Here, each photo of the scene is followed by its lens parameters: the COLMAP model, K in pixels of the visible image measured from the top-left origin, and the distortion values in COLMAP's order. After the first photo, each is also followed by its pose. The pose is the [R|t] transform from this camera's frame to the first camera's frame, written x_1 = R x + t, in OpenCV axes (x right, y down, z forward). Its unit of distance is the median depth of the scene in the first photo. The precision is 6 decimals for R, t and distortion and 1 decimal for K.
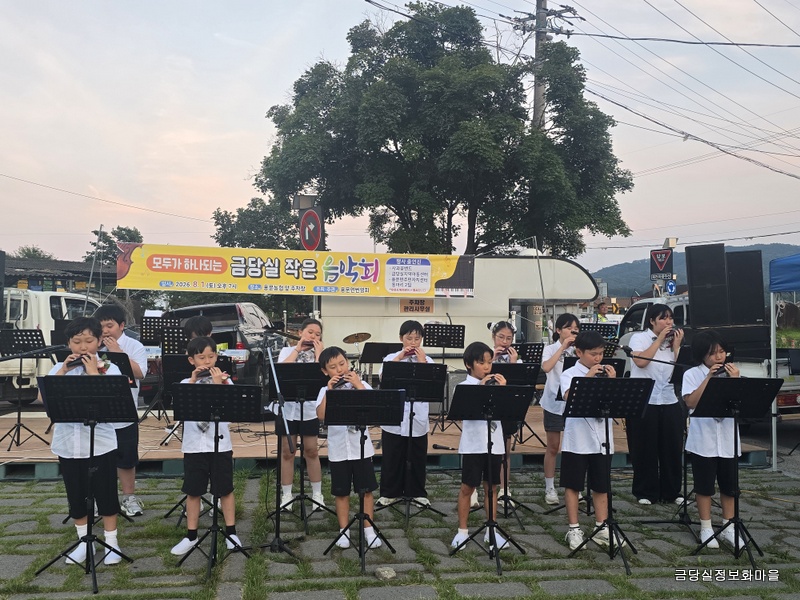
lens RADIAL K [[769.6, 0, 403.9], [0, 769.6, 312.7], [0, 0, 1]] dist [0.107484, -0.017476]
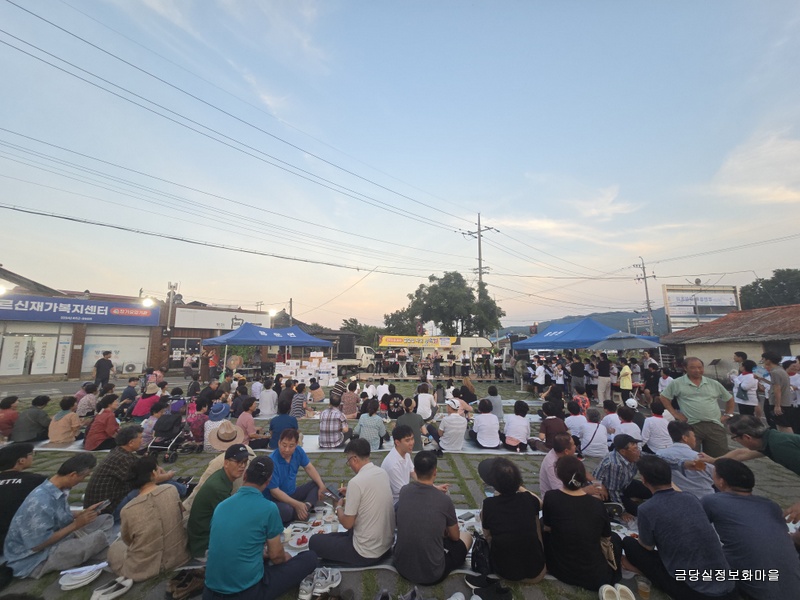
lens RADIAL K [[337.5, 0, 400.0], [0, 337.5, 300.0], [0, 0, 1]] dist [0.015777, -0.000046]
pose [[0.989626, -0.023305, -0.141768, 0.030523], [0.005034, 0.991775, -0.127893, -0.040685], [0.143583, 0.125852, 0.981603, -0.880843]]
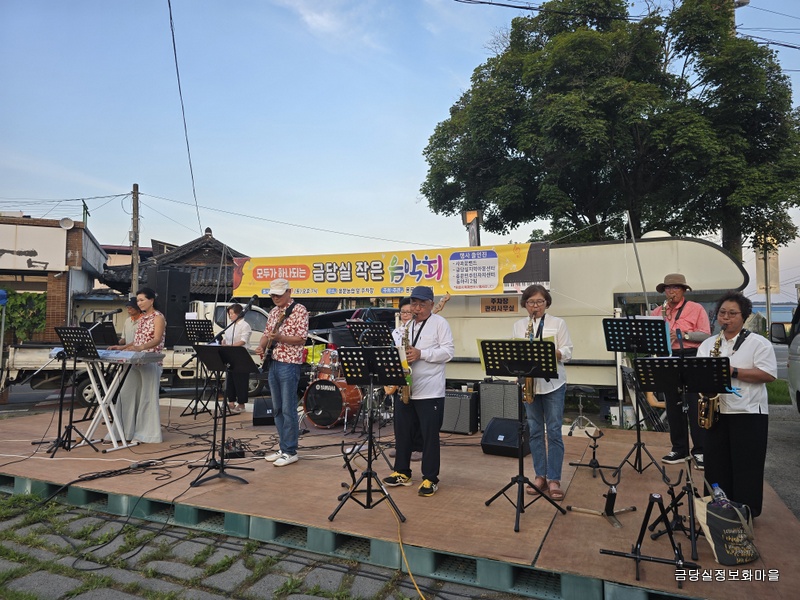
lens RADIAL K [[528.7, 0, 400.3], [0, 528.7, 299.7], [0, 0, 1]] dist [0.069200, -0.000768]
pose [[0.843647, -0.037378, -0.535595, 0.262019], [0.008012, 0.998339, -0.057051, 0.019896], [0.536838, 0.043839, 0.842545, 0.433063]]
